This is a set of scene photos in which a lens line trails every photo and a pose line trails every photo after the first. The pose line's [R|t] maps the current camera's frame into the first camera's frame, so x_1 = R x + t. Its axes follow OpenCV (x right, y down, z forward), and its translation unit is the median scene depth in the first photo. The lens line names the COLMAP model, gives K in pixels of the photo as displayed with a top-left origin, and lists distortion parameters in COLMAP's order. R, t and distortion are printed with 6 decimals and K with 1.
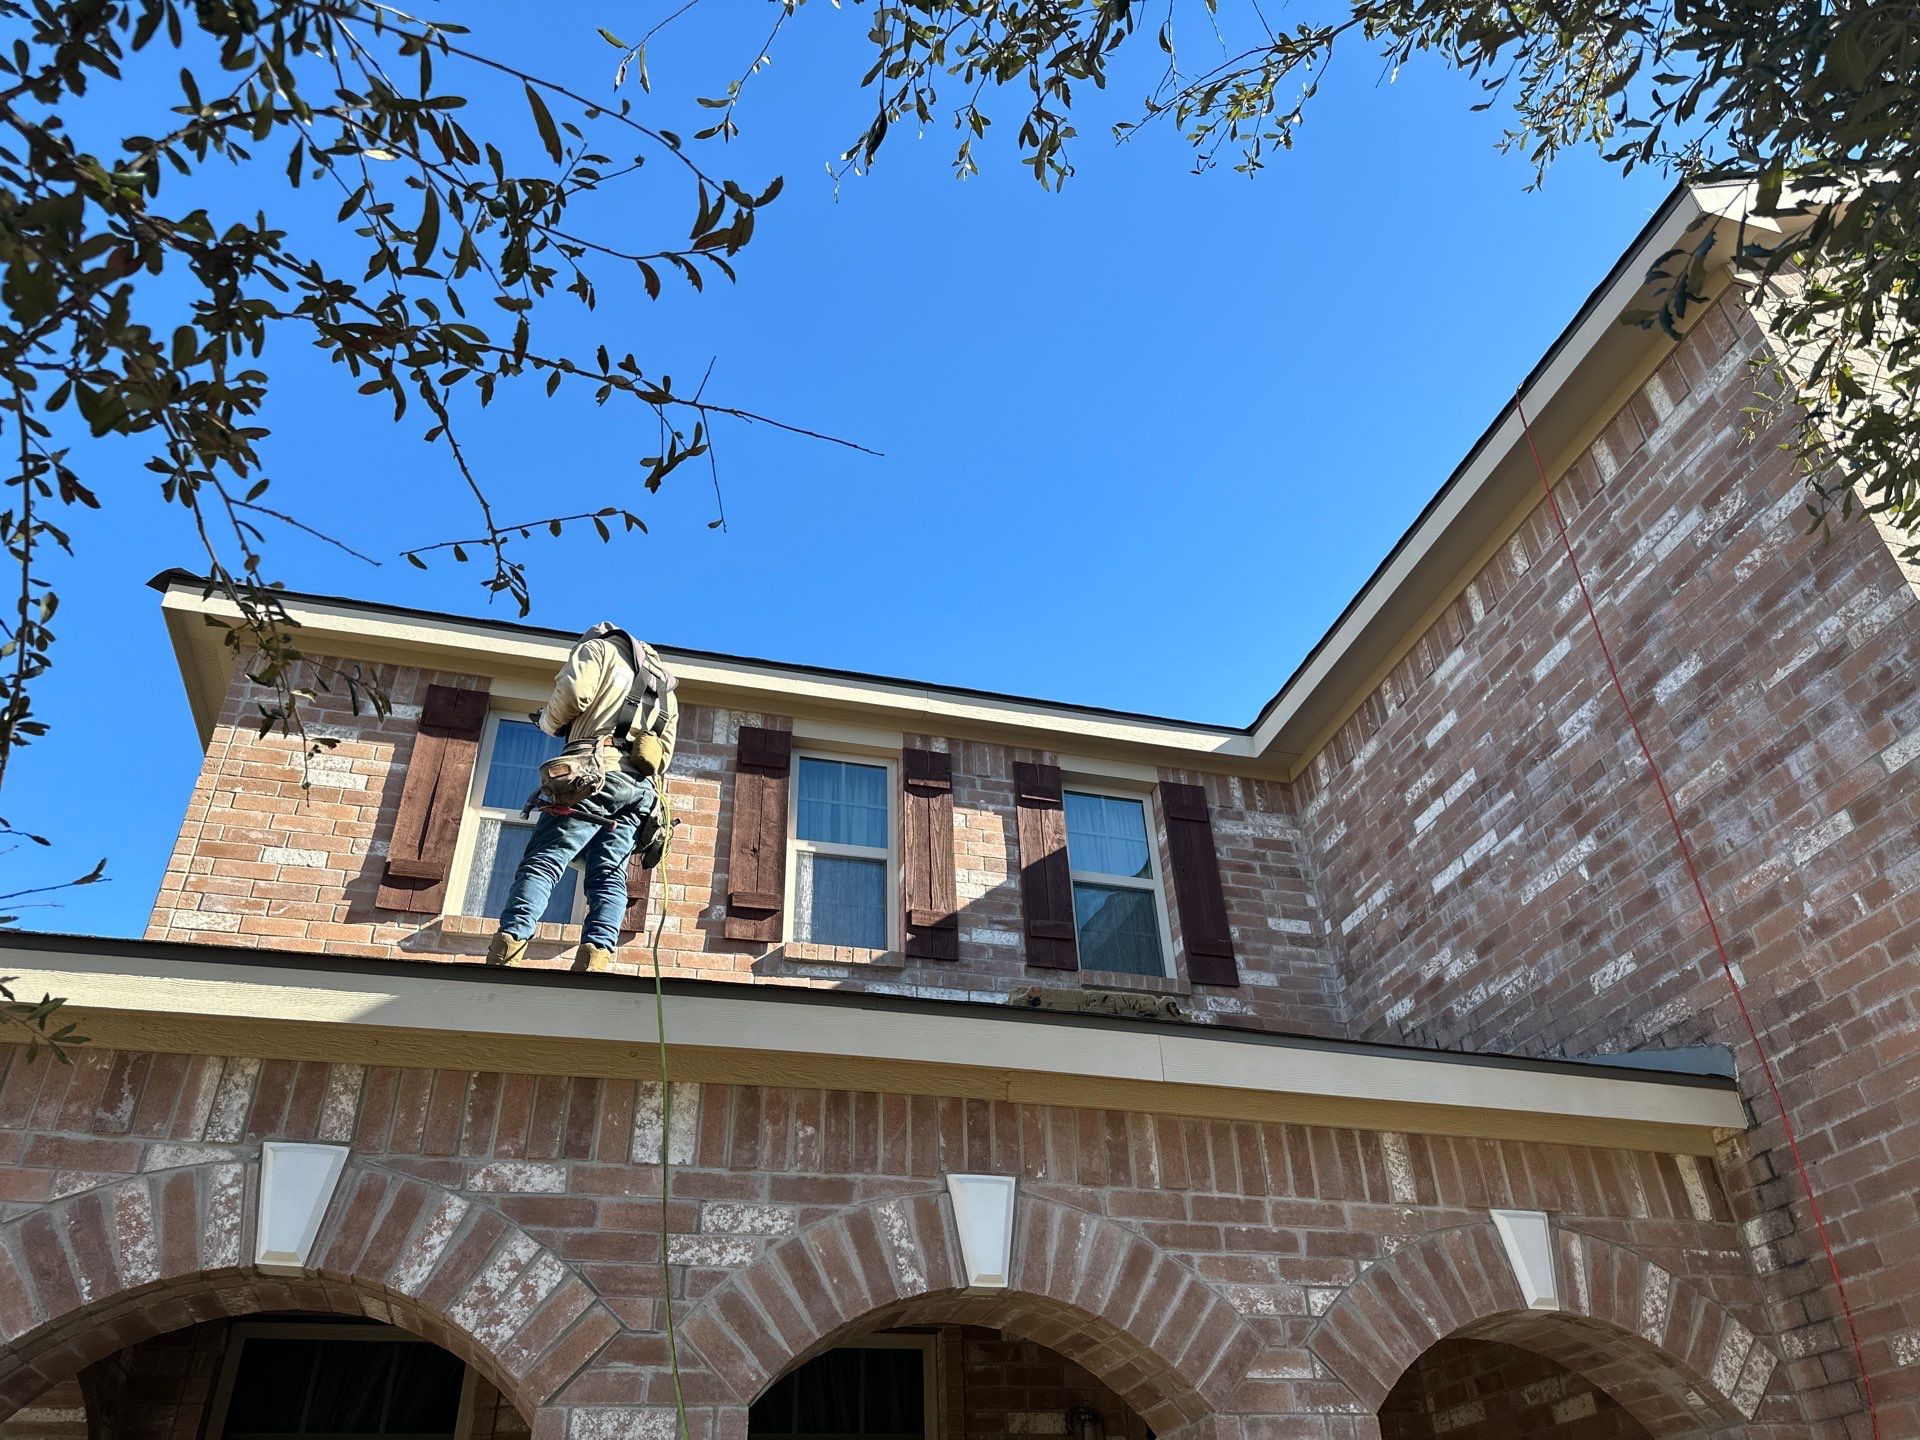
lens RADIAL K [[1356.5, 0, 960.0], [0, 1356.5, 720.0], [0, 0, 1]] dist [0.029395, -0.037832]
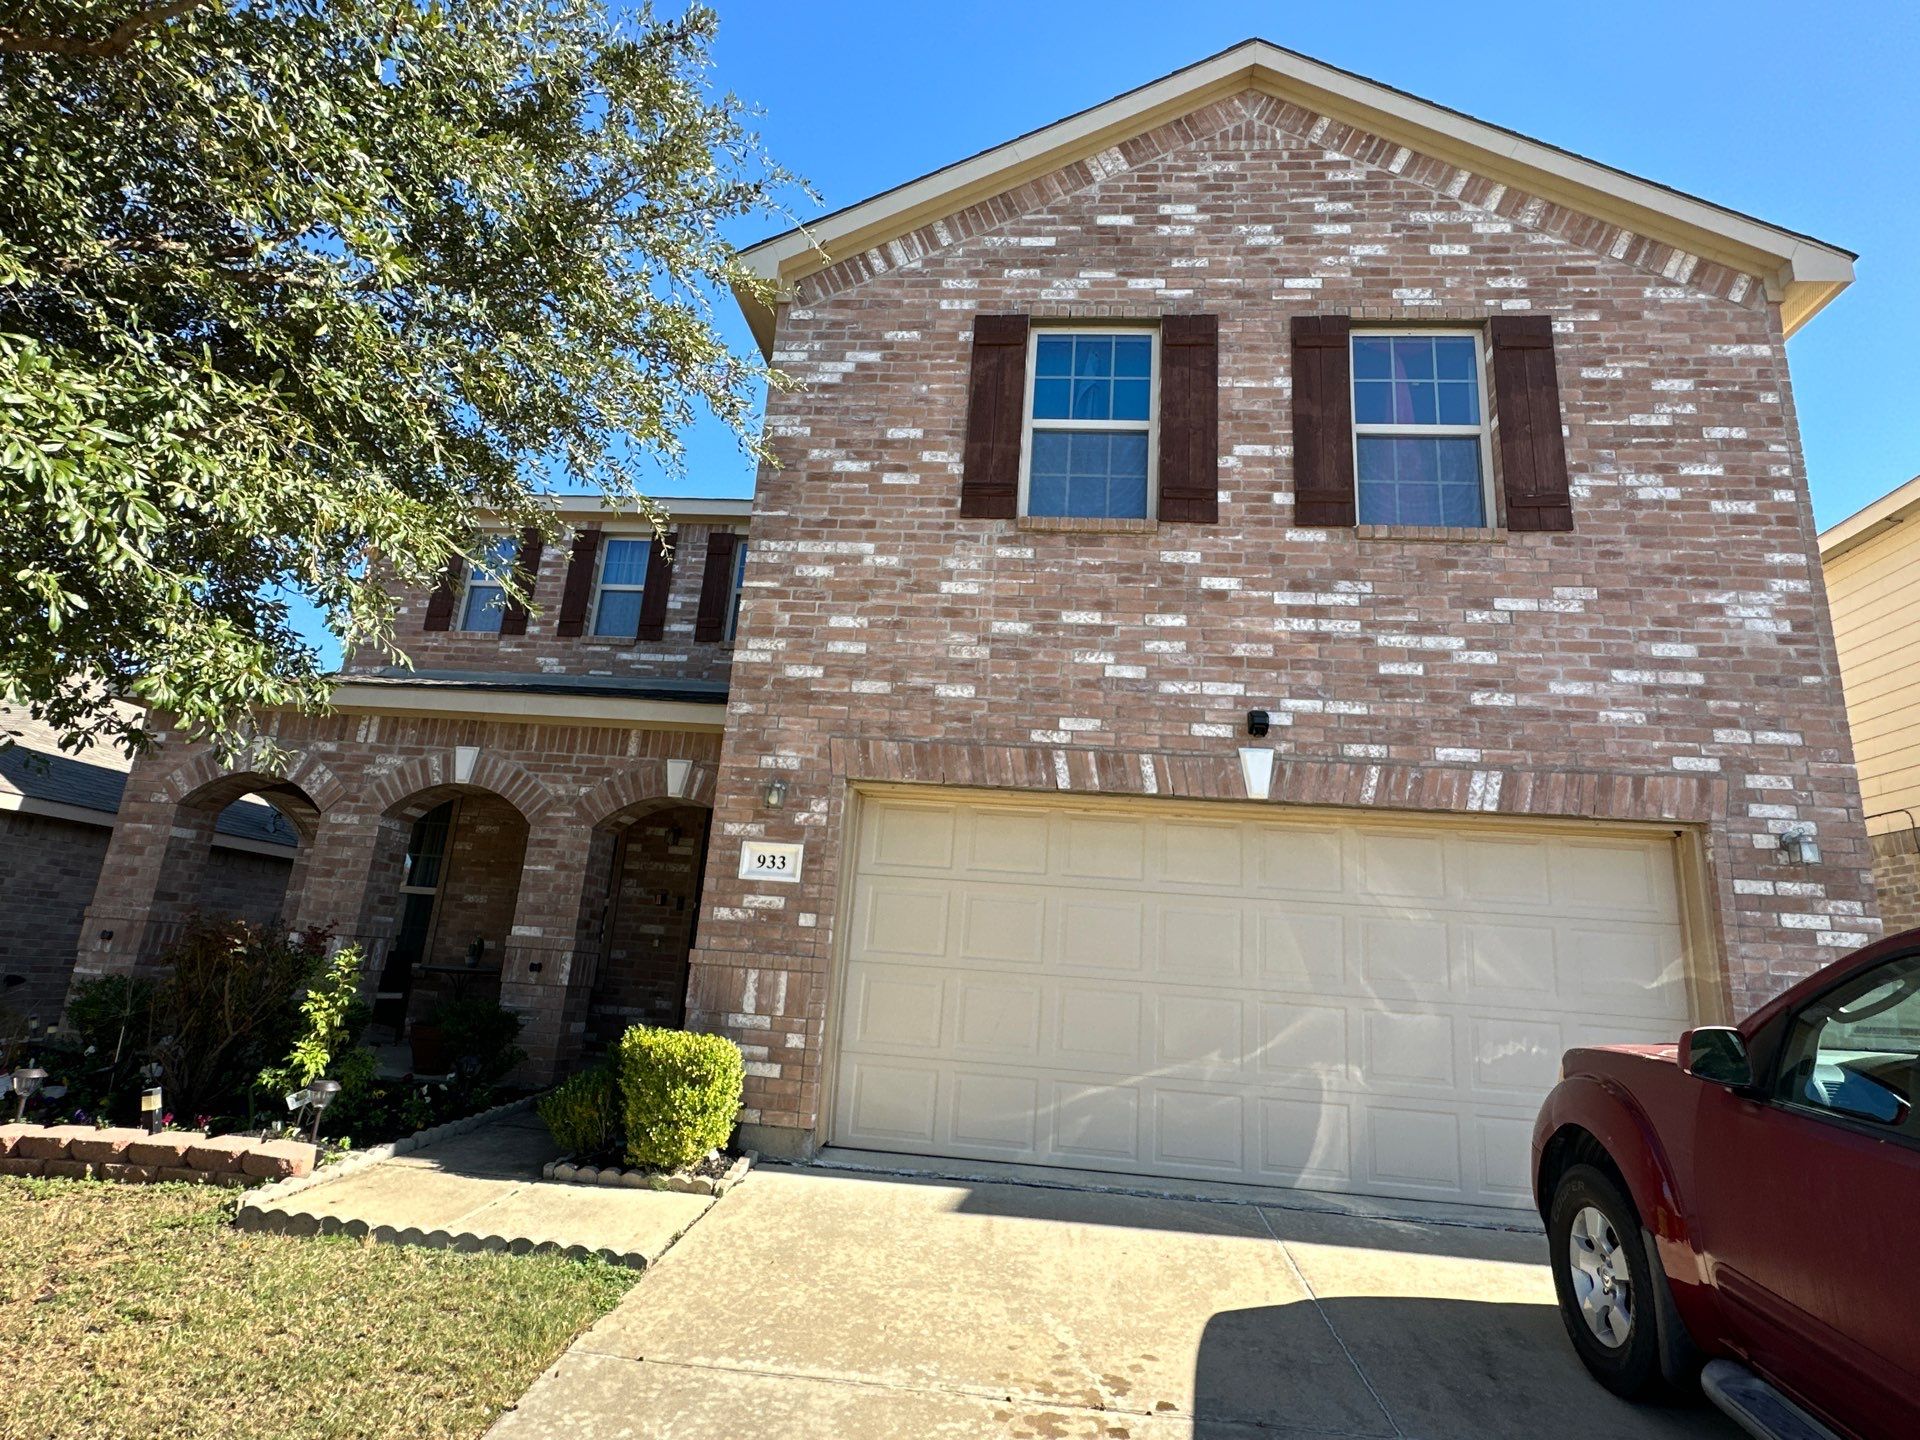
lens RADIAL K [[993.7, 0, 961.2], [0, 993.7, 724.6], [0, 0, 1]] dist [0.000003, 0.000939]
pose [[0.927980, 0.007710, -0.372551, 1.609645], [0.122613, 0.937794, 0.324822, -0.232941], [0.351880, -0.347108, 0.869308, -0.383732]]
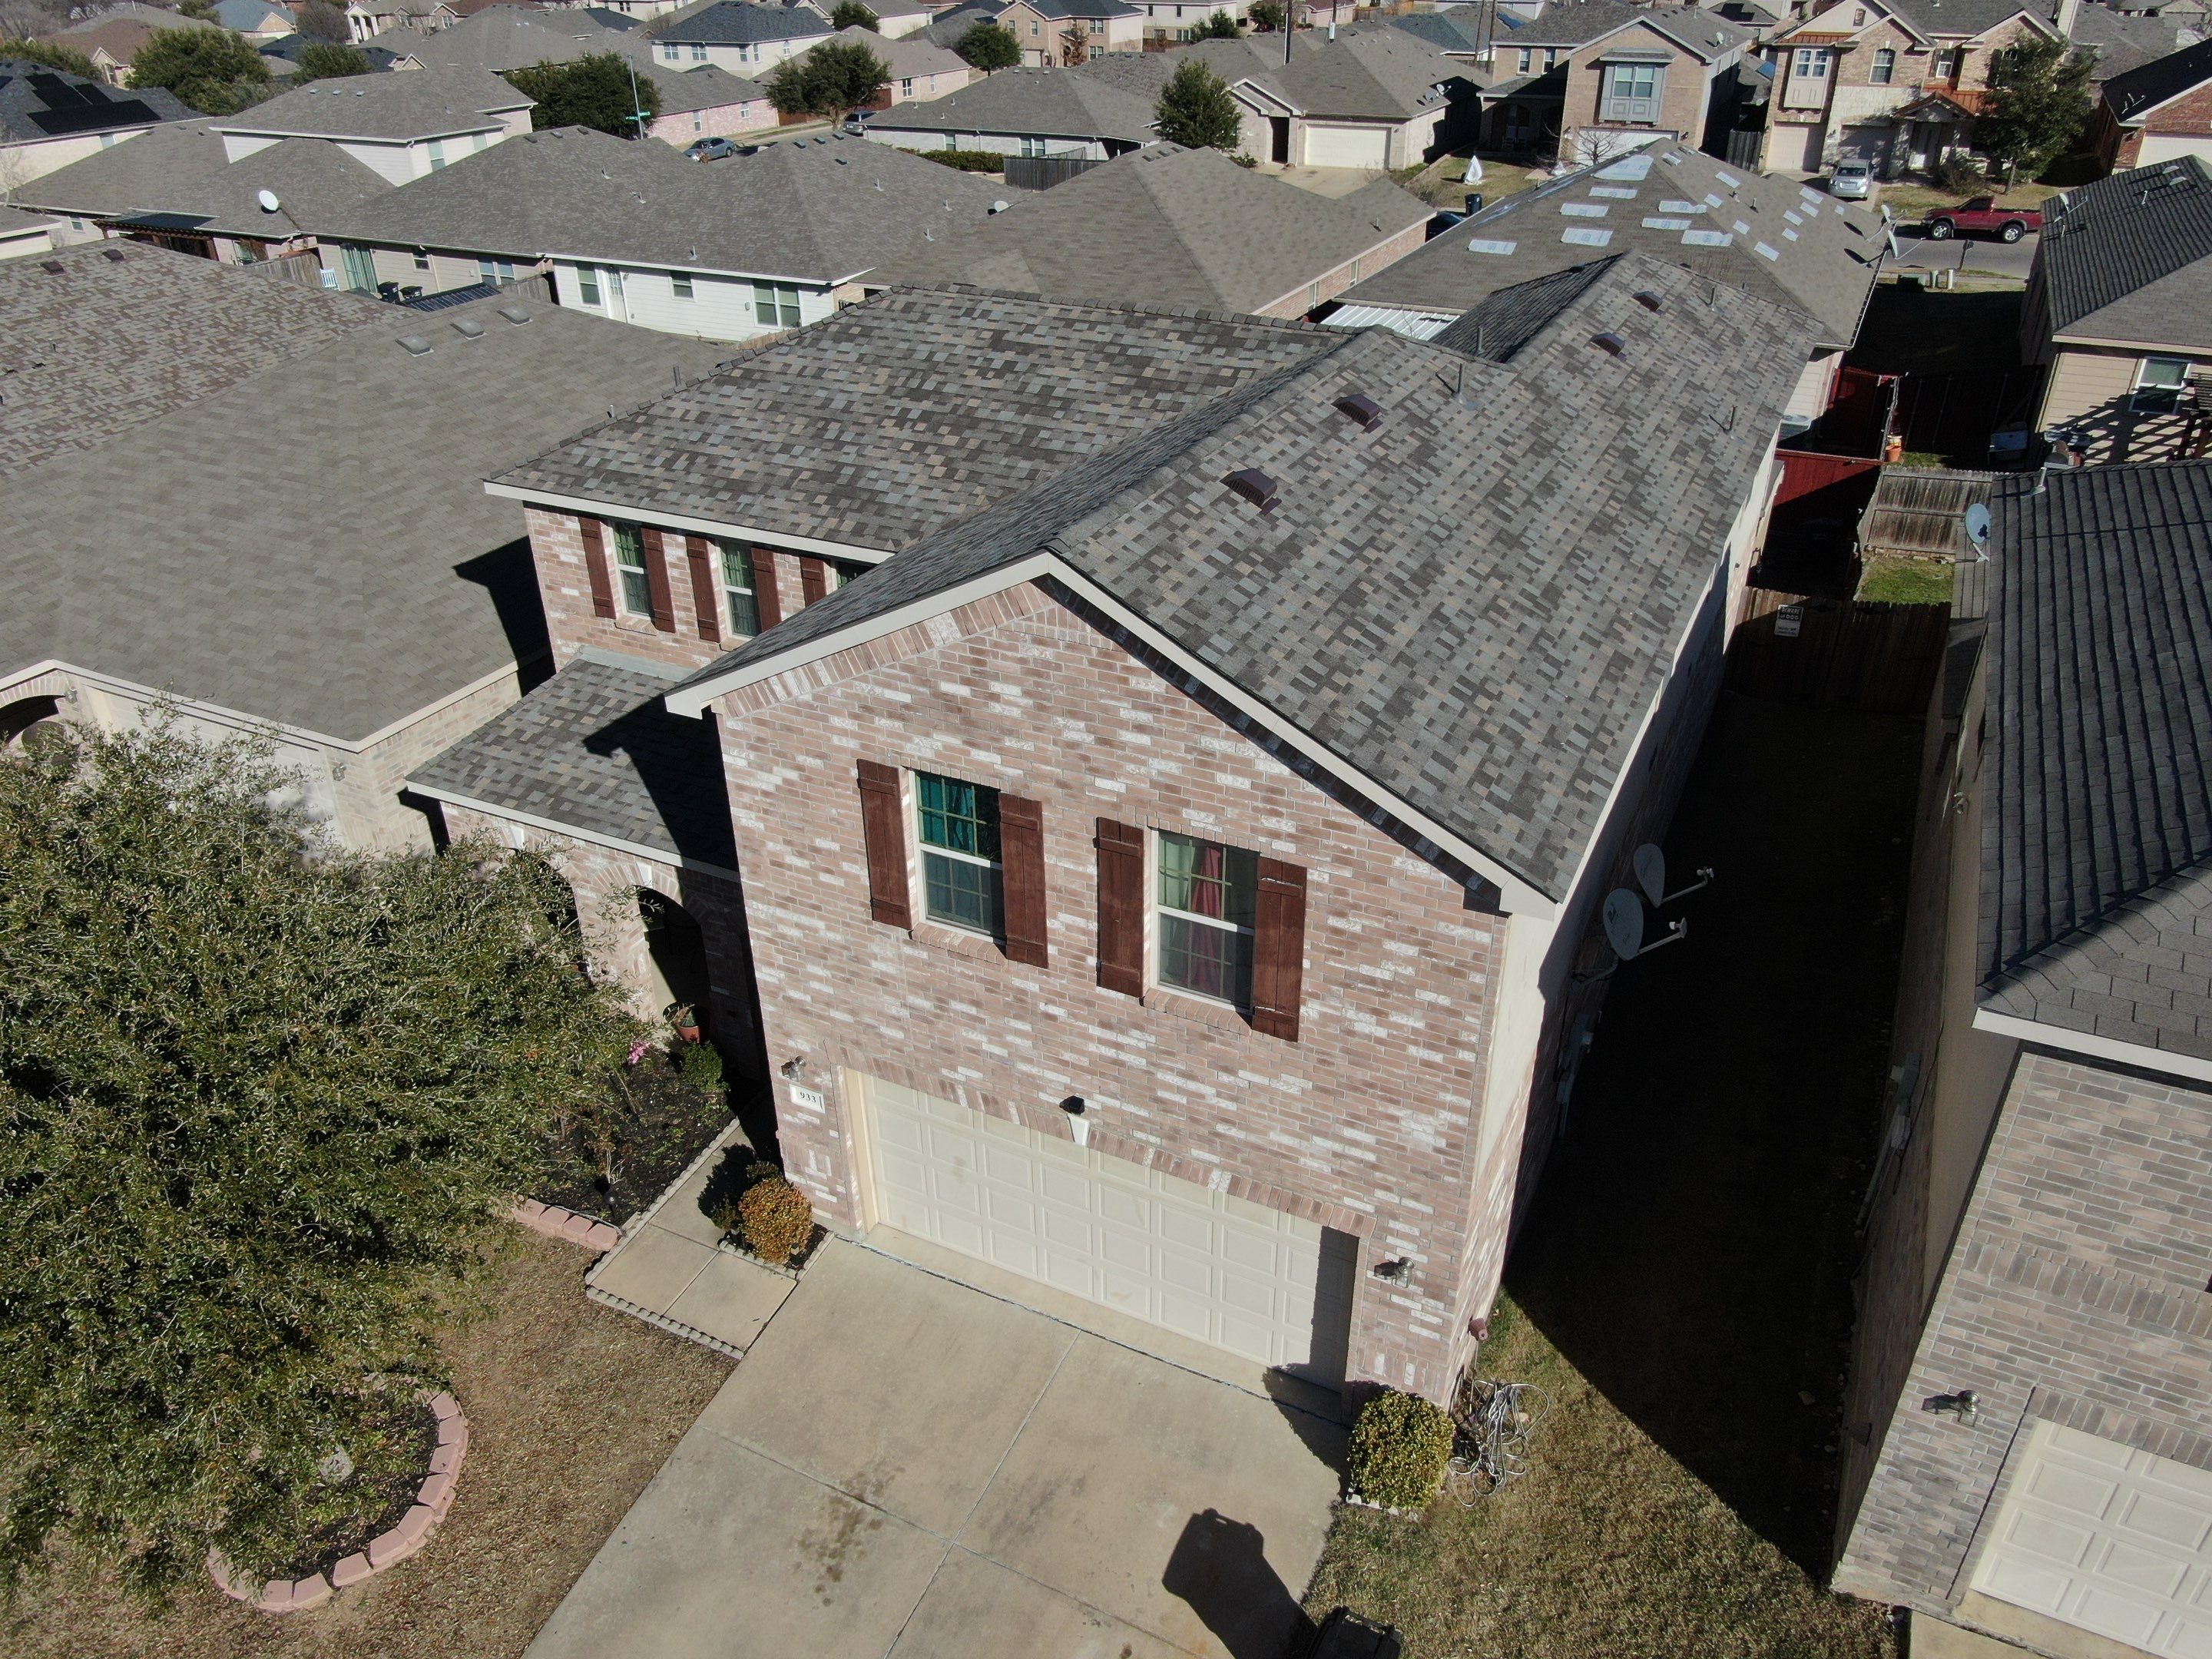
lens RADIAL K [[1588.7, 0, 1107.5], [0, 1588.7, 823.1], [0, 0, 1]] dist [-0.012075, 0.005624]
pose [[0.742103, 0.361151, -0.564671, 3.097073], [0.372702, 0.477869, 0.795446, -2.476549], [0.557115, -0.800757, 0.220027, 0.785925]]
